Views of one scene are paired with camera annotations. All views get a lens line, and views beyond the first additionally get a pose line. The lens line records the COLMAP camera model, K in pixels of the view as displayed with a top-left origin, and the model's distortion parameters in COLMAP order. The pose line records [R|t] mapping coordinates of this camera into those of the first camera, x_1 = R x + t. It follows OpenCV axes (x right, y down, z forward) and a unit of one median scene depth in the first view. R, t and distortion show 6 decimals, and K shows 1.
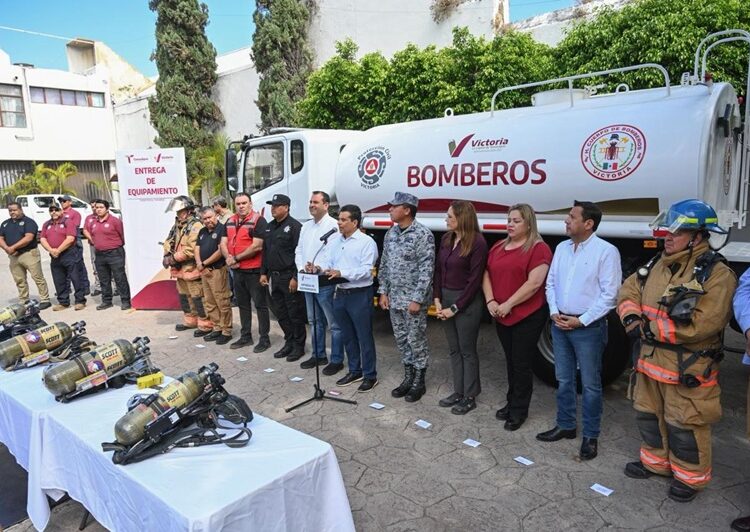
lens RADIAL K [[535.4, 0, 376.5], [0, 535.4, 269.2], [0, 0, 1]] dist [-0.005899, 0.000486]
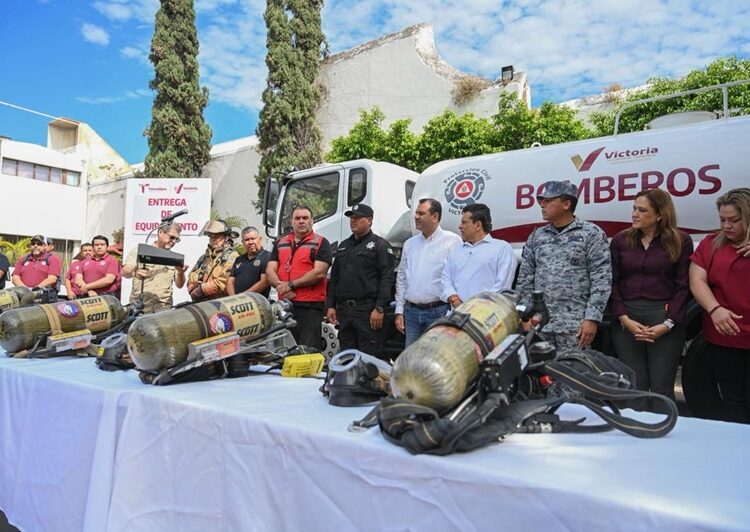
lens RADIAL K [[535.4, 0, 372.8], [0, 535.4, 265.7], [0, 0, 1]] dist [-0.005899, 0.000486]
pose [[0.995113, 0.062296, 0.076609, -0.181411], [-0.043763, 0.973751, -0.223370, 0.104046], [-0.088513, 0.218926, 0.971718, 0.192449]]
